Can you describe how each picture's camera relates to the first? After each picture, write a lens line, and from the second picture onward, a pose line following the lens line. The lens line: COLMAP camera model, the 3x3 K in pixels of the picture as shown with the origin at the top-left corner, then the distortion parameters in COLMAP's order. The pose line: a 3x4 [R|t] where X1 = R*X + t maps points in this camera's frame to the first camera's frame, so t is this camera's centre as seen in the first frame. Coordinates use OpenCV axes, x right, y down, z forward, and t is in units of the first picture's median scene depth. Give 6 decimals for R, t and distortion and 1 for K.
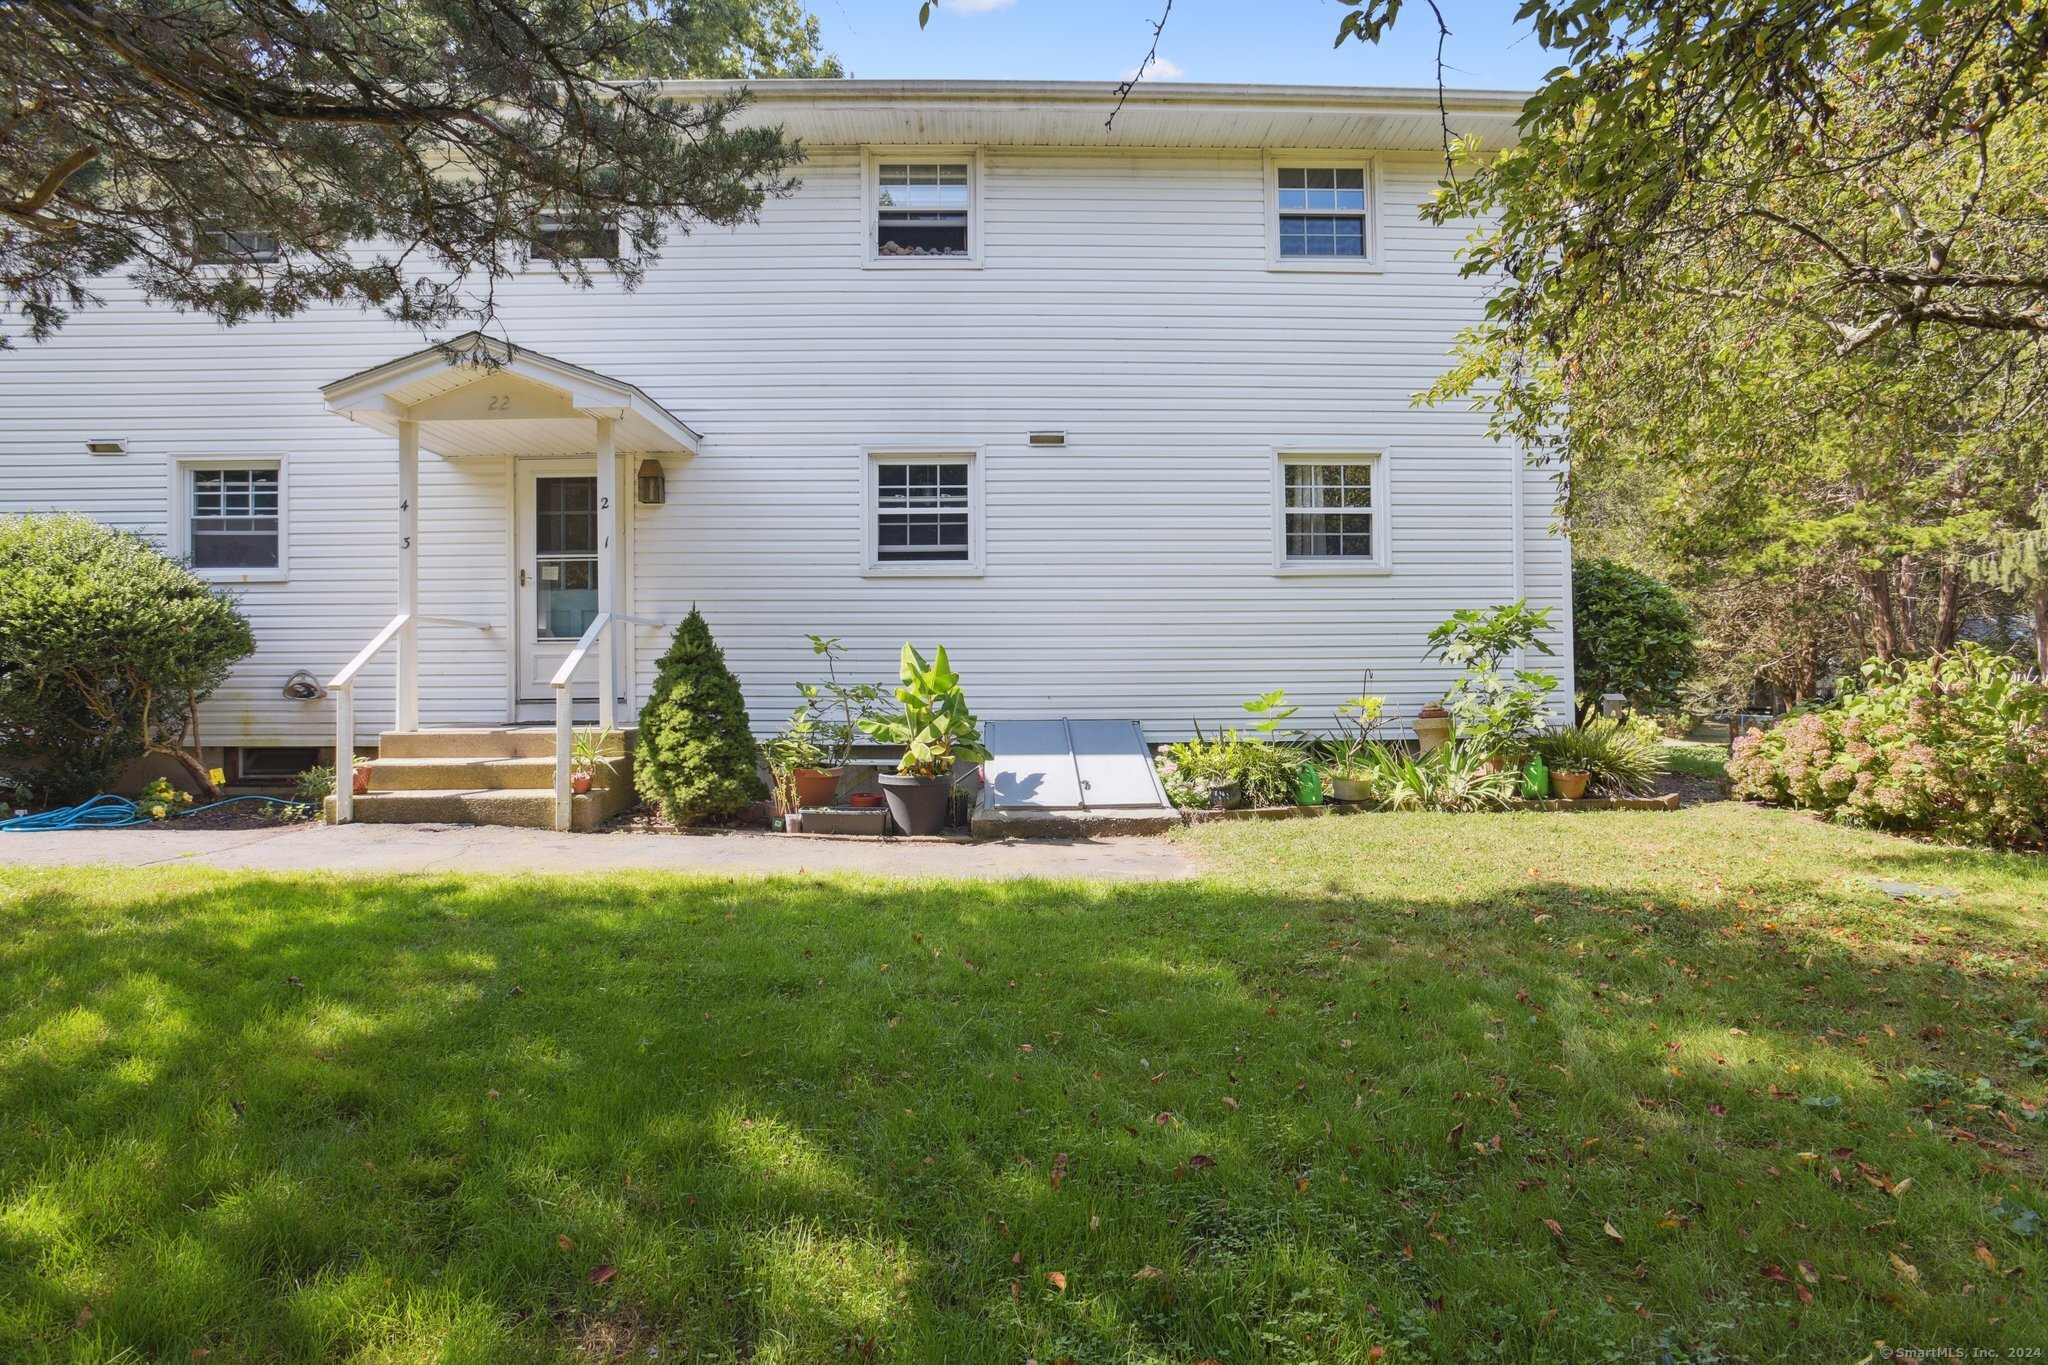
lens RADIAL K [[982.1, 0, 1021.6], [0, 982.1, 677.4], [0, 0, 1]] dist [0.002855, -0.000189]
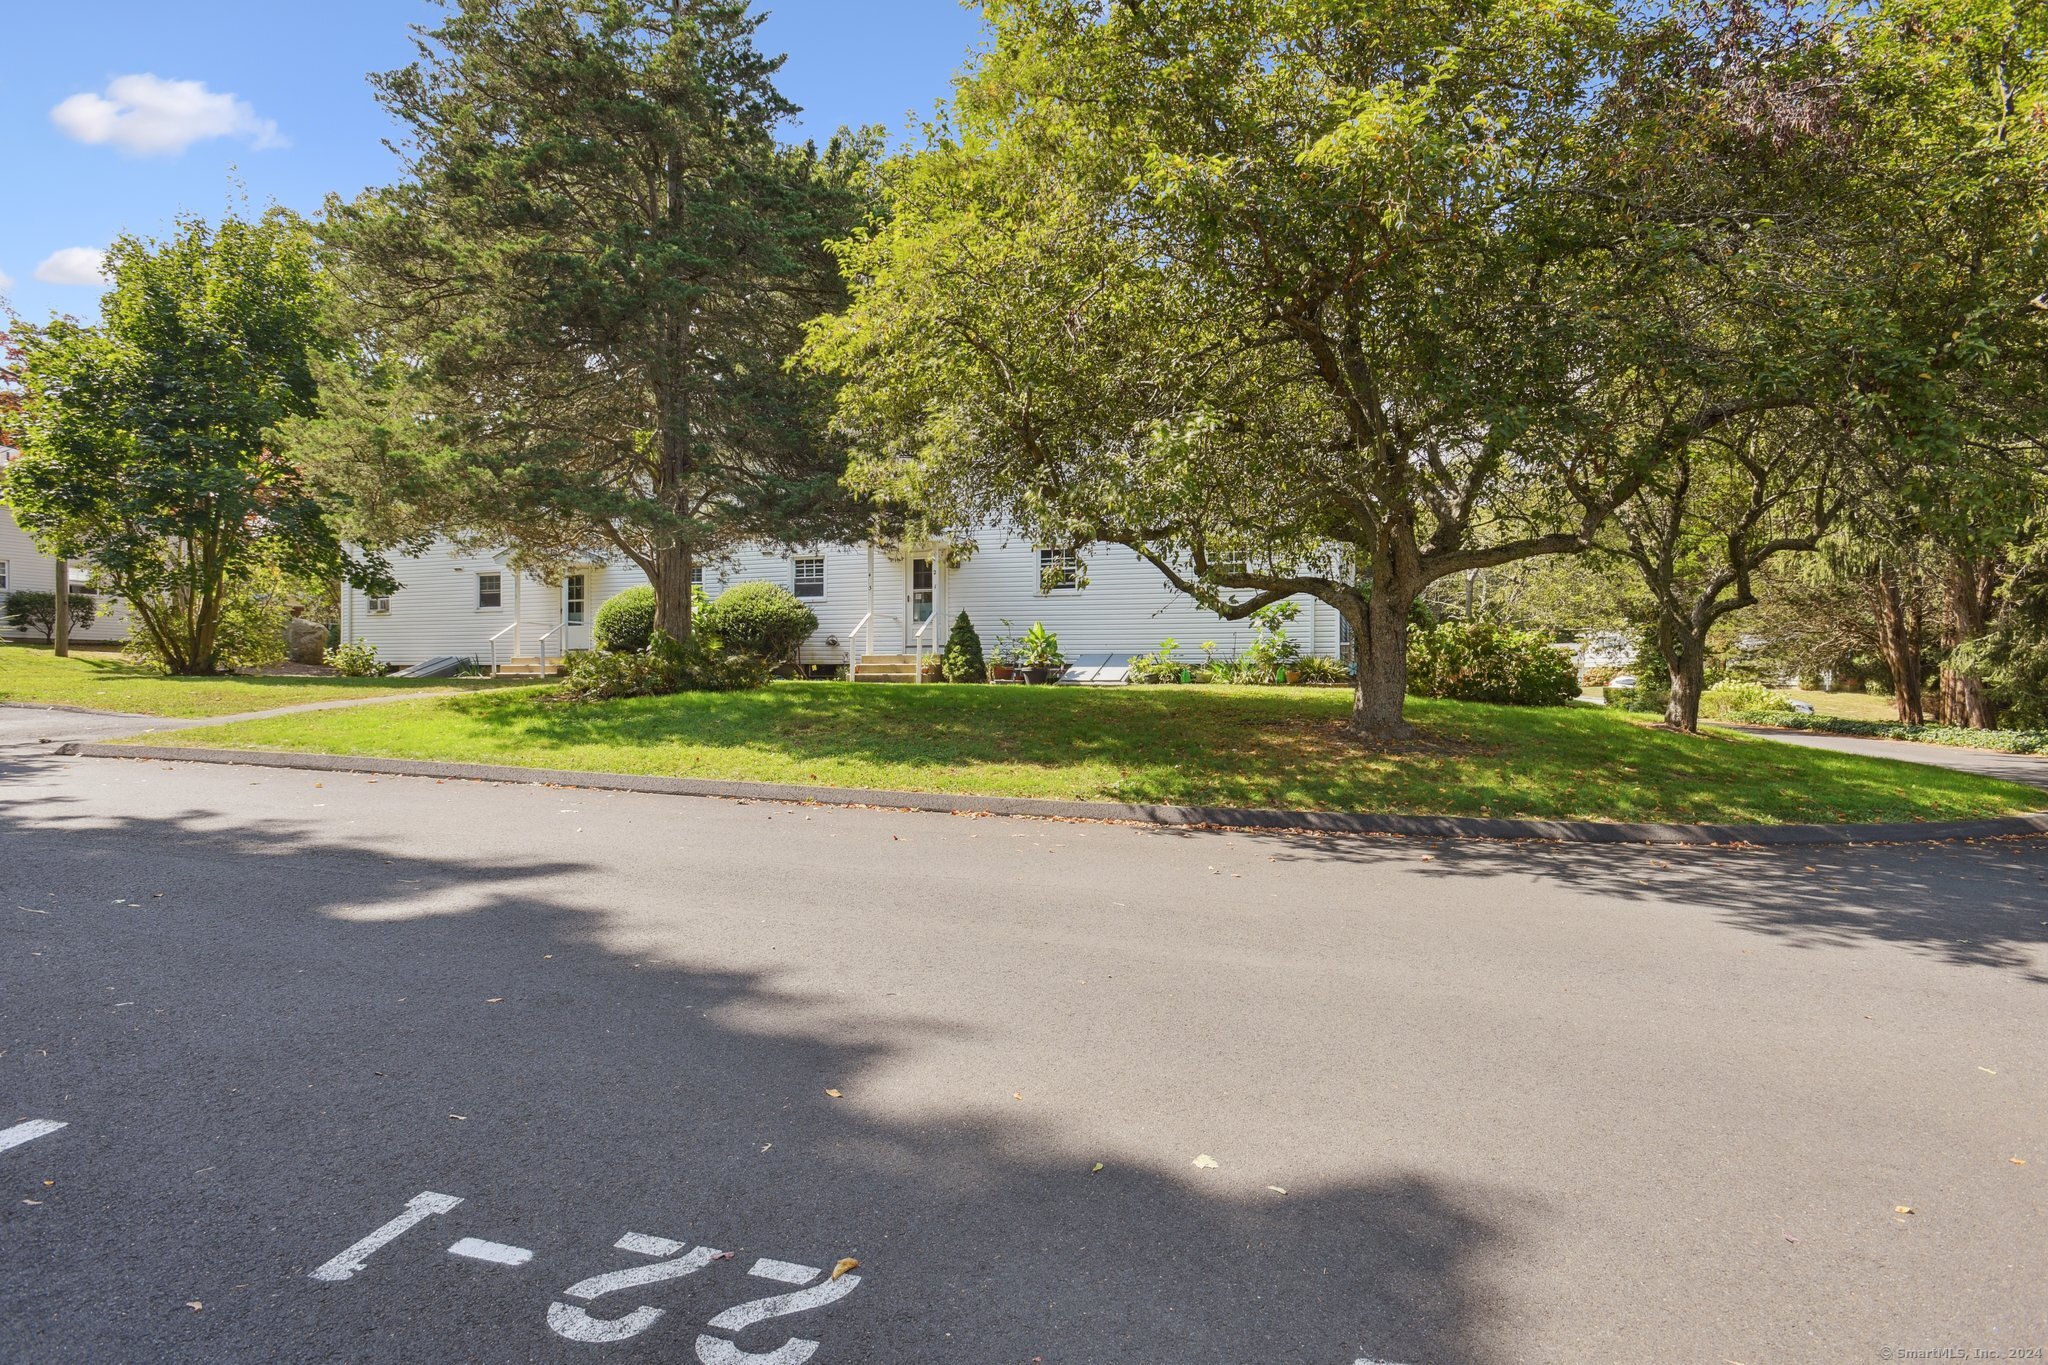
lens RADIAL K [[982.1, 0, 1021.6], [0, 982.1, 677.4], [0, 0, 1]] dist [0.002855, -0.000189]
pose [[0.937195, 0.009305, -0.348681, 0.709814], [-0.010375, 0.999945, -0.001201, 0.110697], [0.348651, 0.004743, 0.937241, -1.383318]]
